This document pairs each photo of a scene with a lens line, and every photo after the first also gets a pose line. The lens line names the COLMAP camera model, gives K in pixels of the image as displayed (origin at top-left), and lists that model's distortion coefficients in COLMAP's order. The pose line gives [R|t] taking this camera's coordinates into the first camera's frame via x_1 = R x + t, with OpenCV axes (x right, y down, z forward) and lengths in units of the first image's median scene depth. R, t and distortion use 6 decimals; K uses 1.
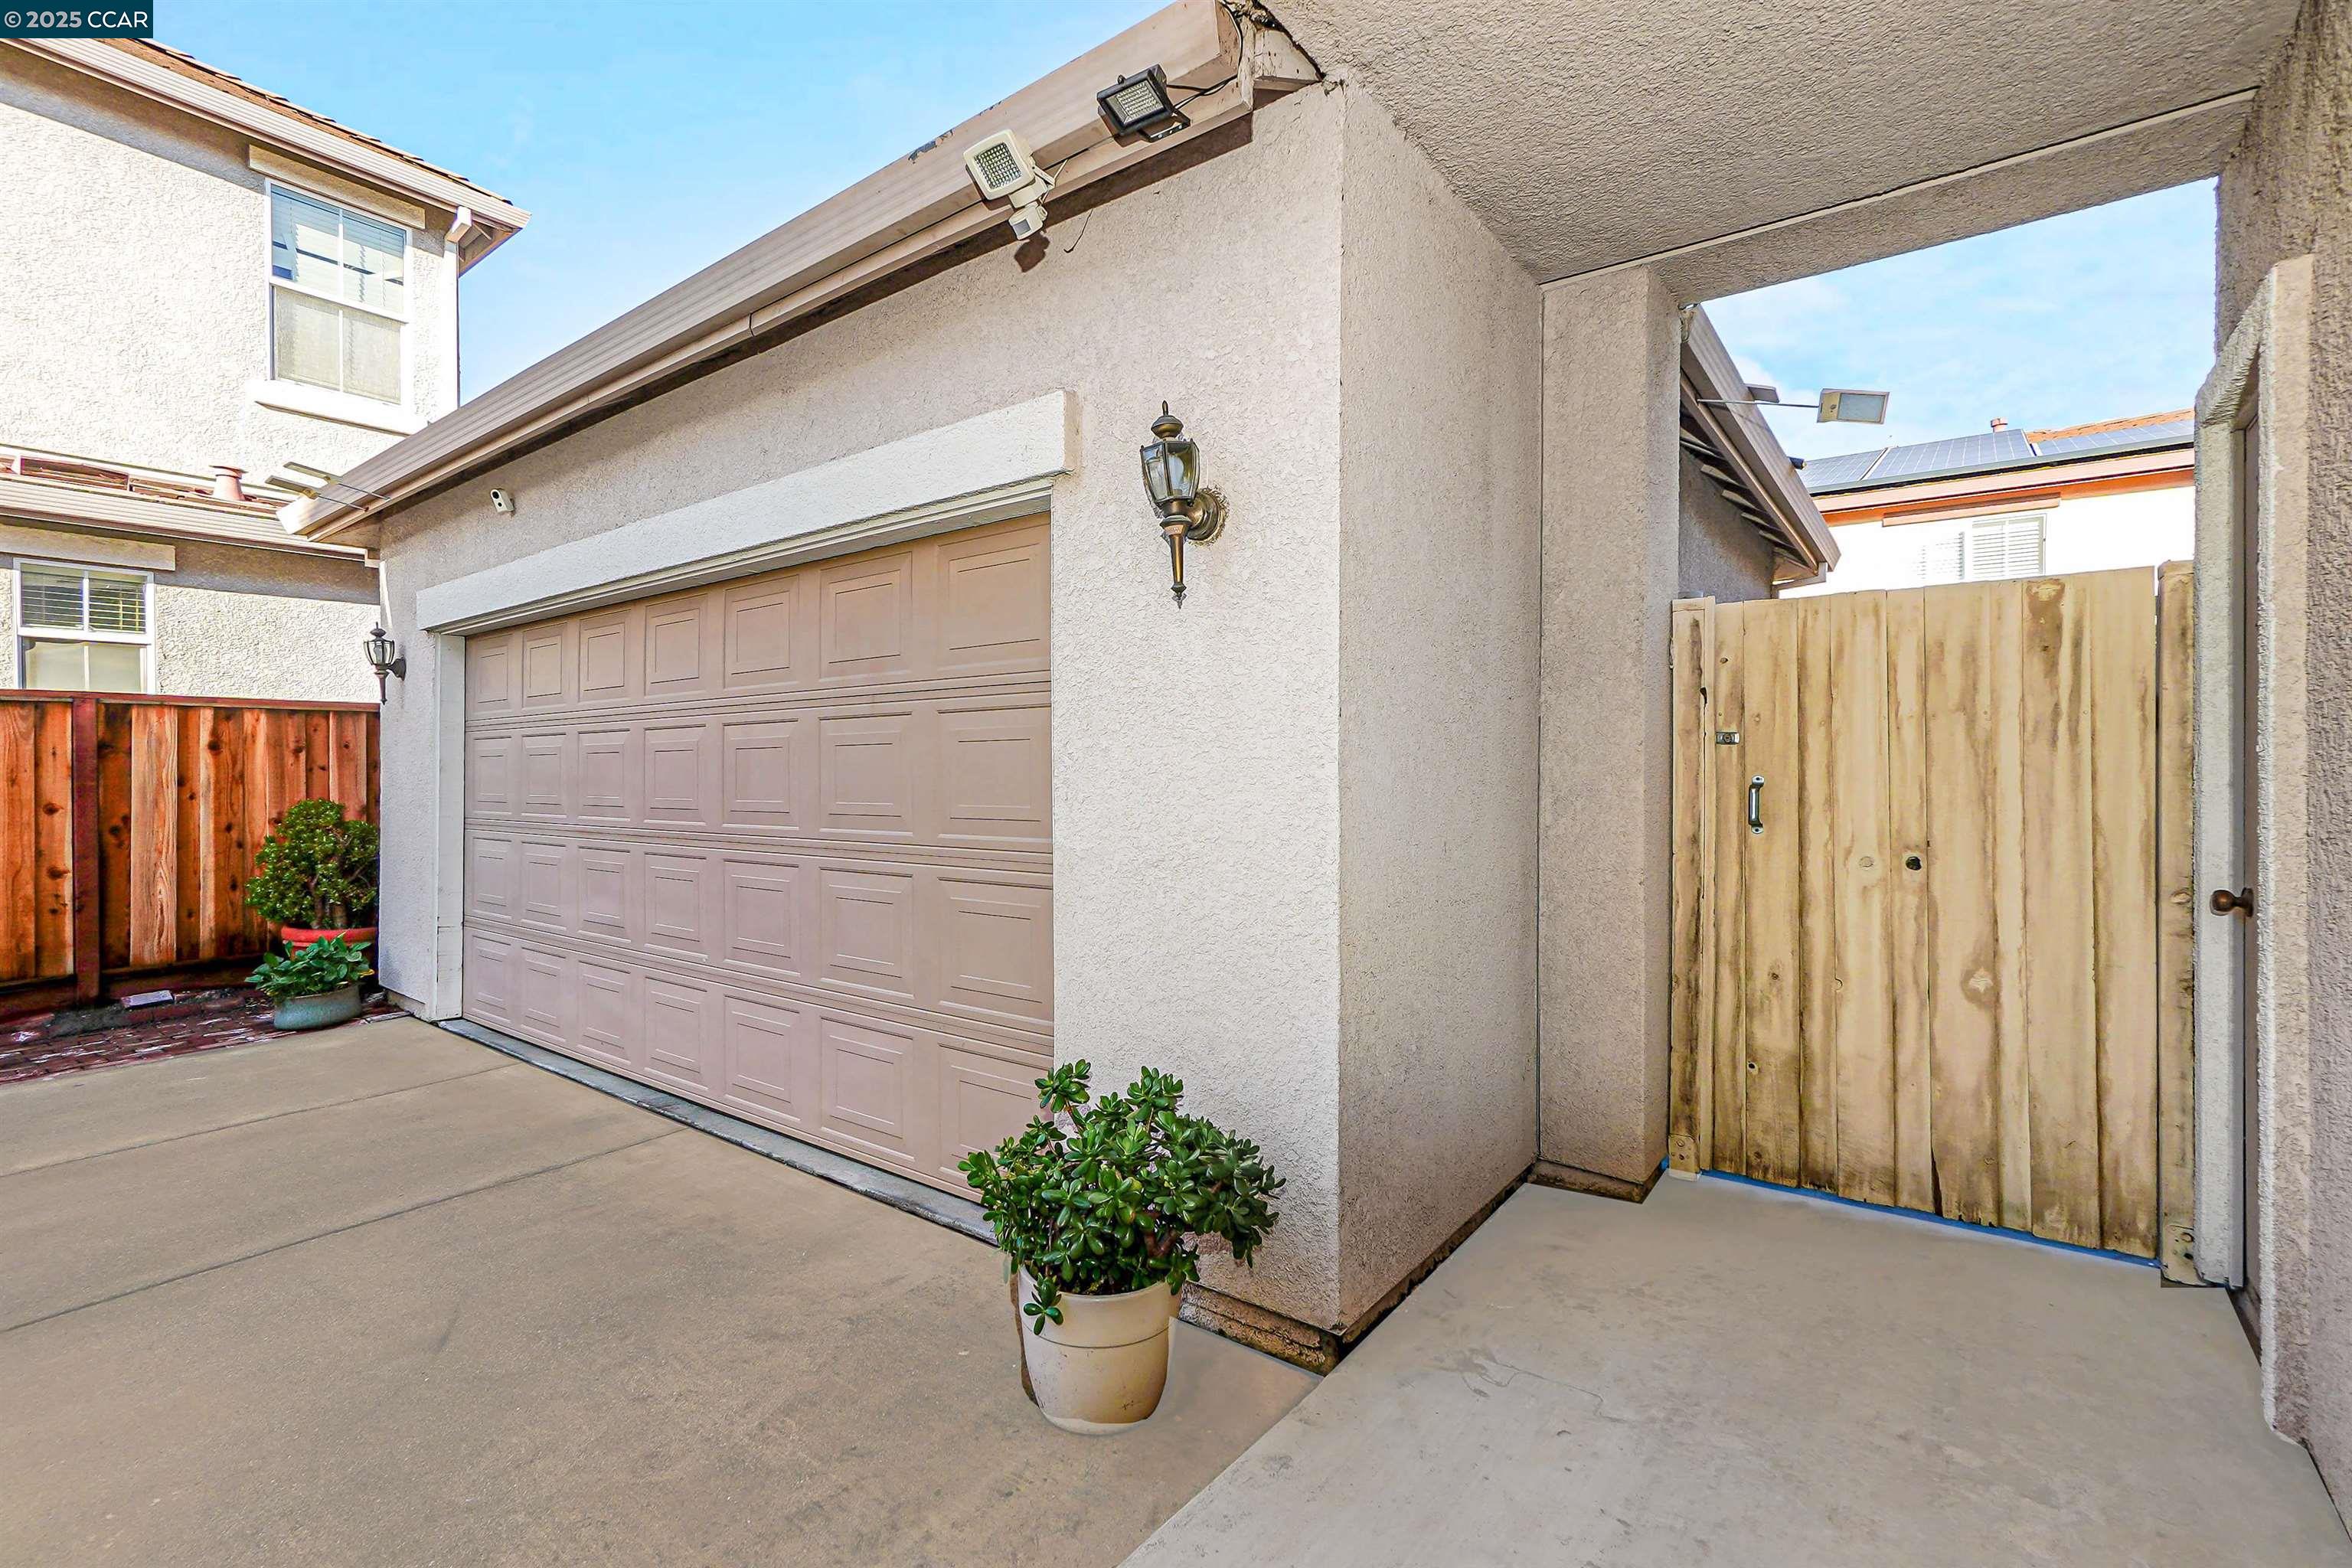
lens RADIAL K [[1051.1, 0, 1156.7], [0, 1051.1, 771.4], [0, 0, 1]] dist [-0.007159, 0.007802]
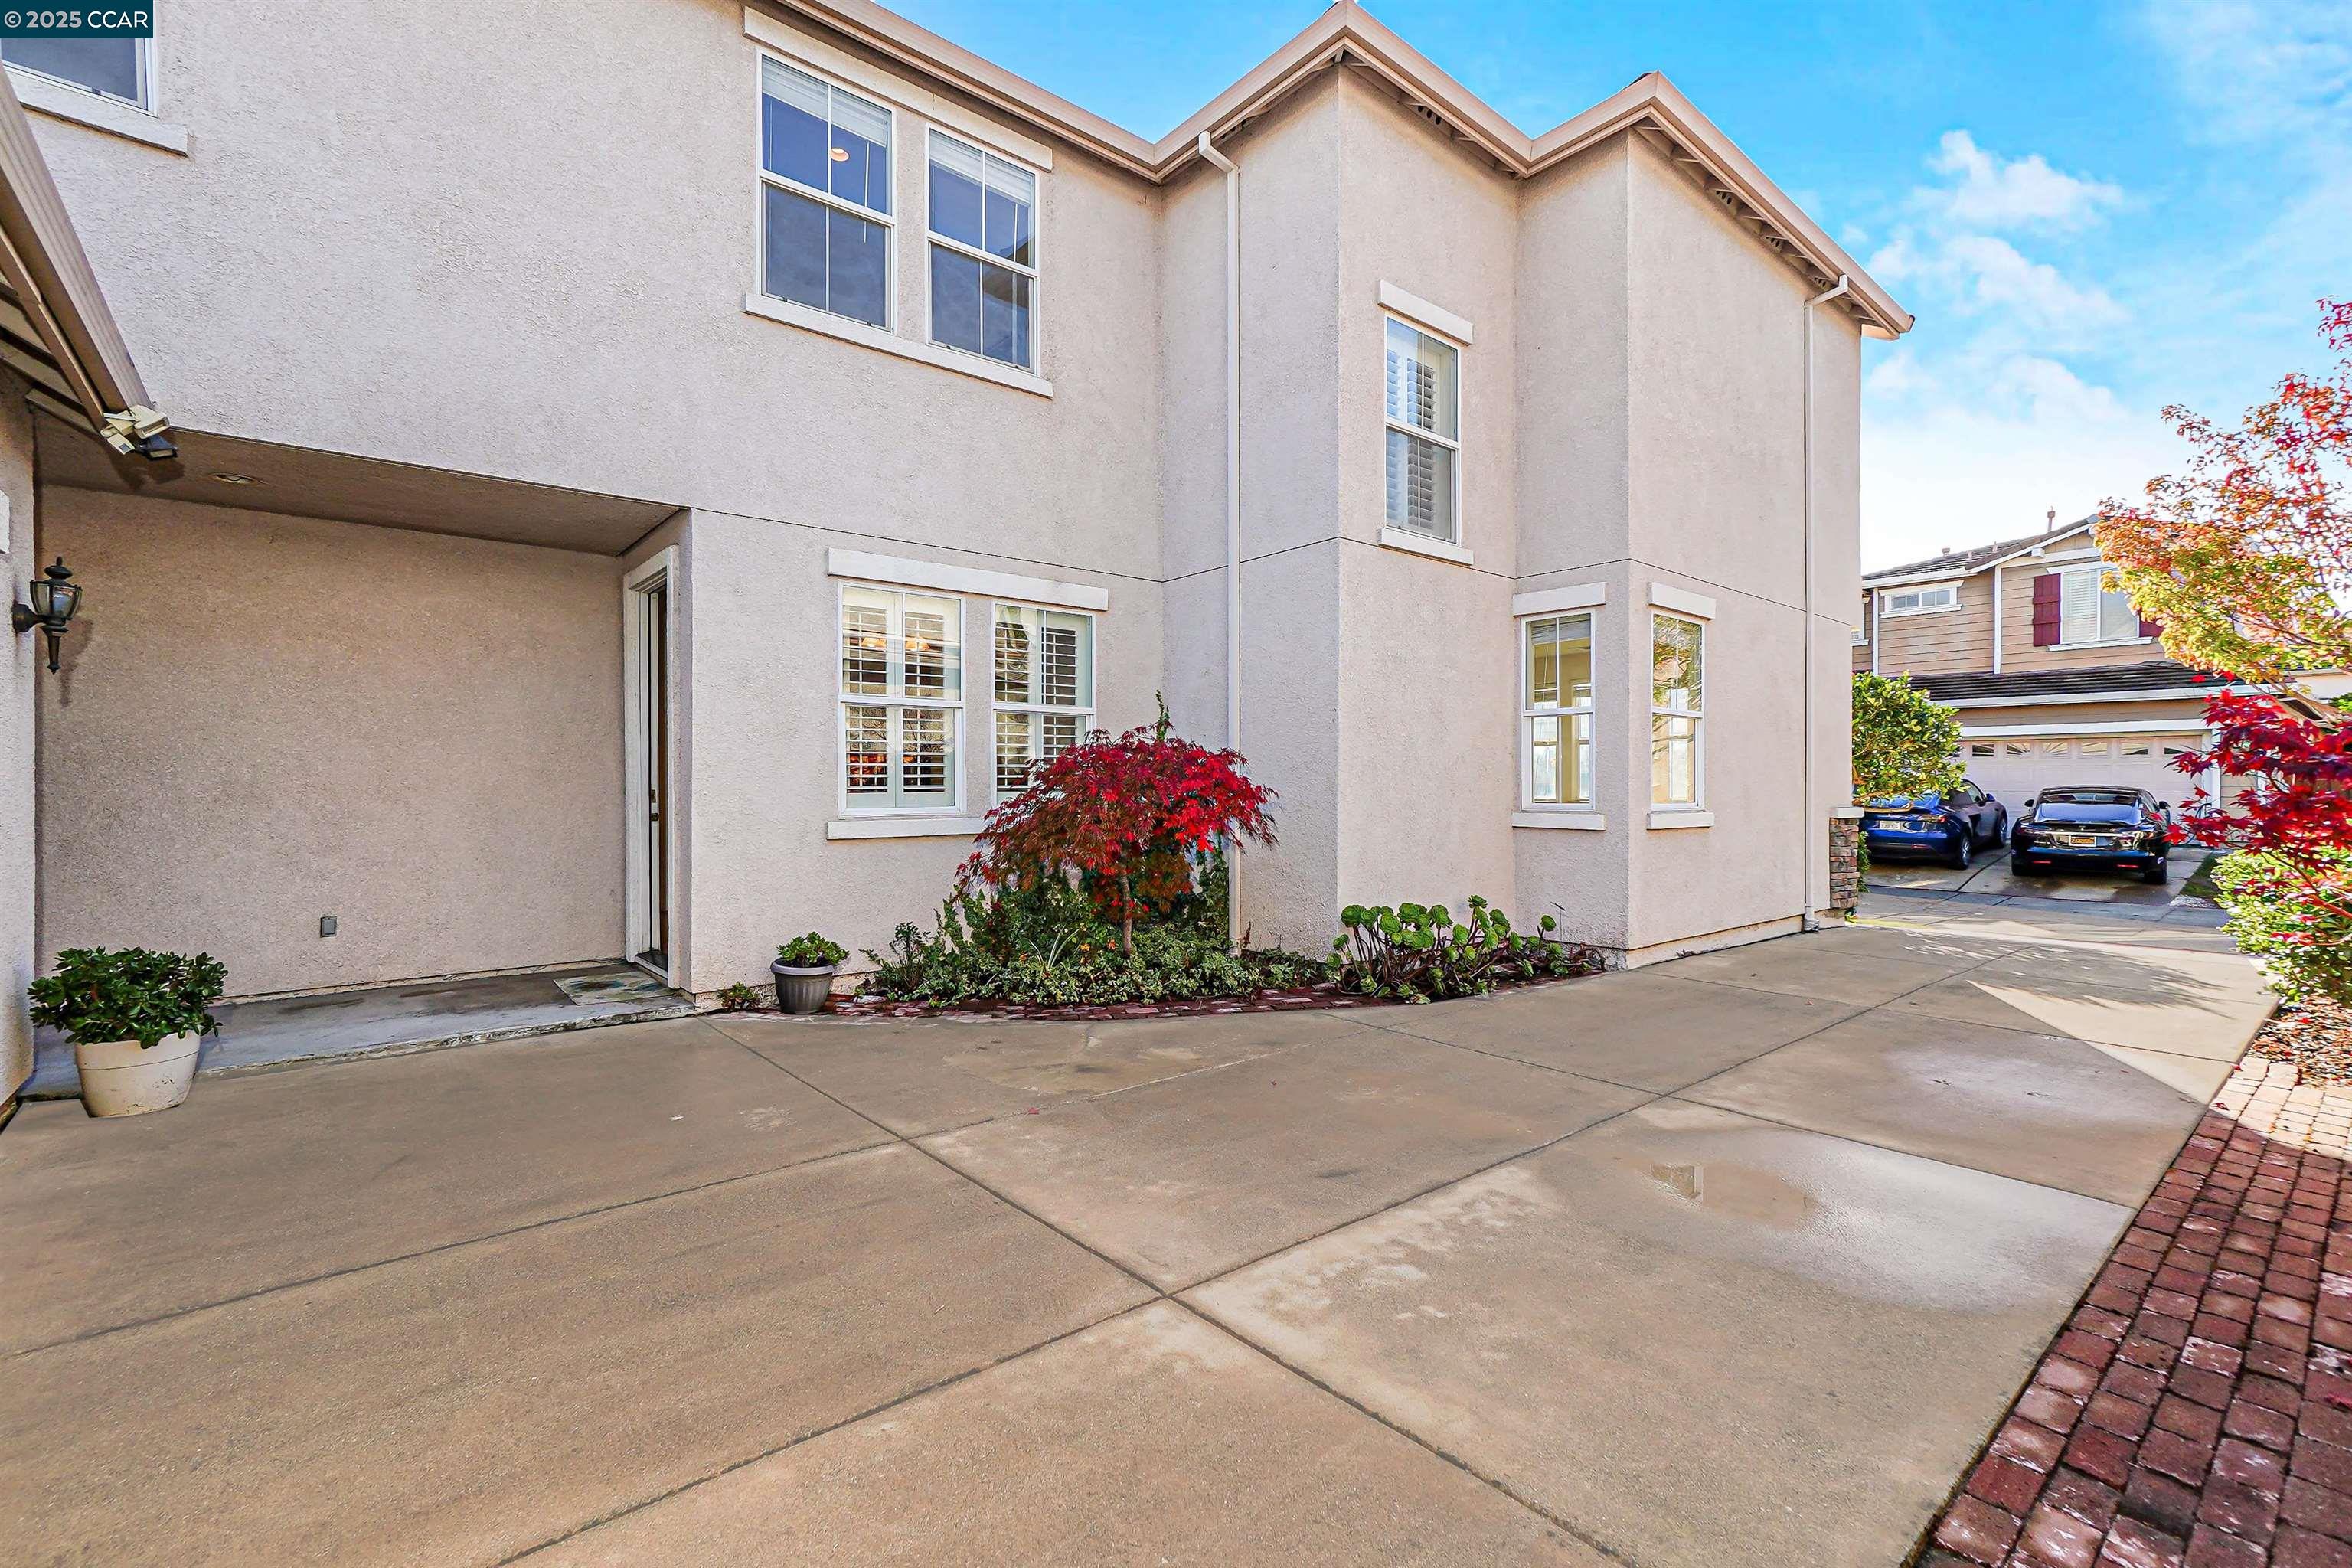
lens RADIAL K [[1051.1, 0, 1156.7], [0, 1051.1, 771.4], [0, 0, 1]] dist [-0.007159, 0.007802]
pose [[-0.973008, 0.014485, 0.230316, -1.530414], [0.012463, 0.999870, -0.010231, 0.025381], [-0.230435, -0.007084, -0.973062, 1.629582]]
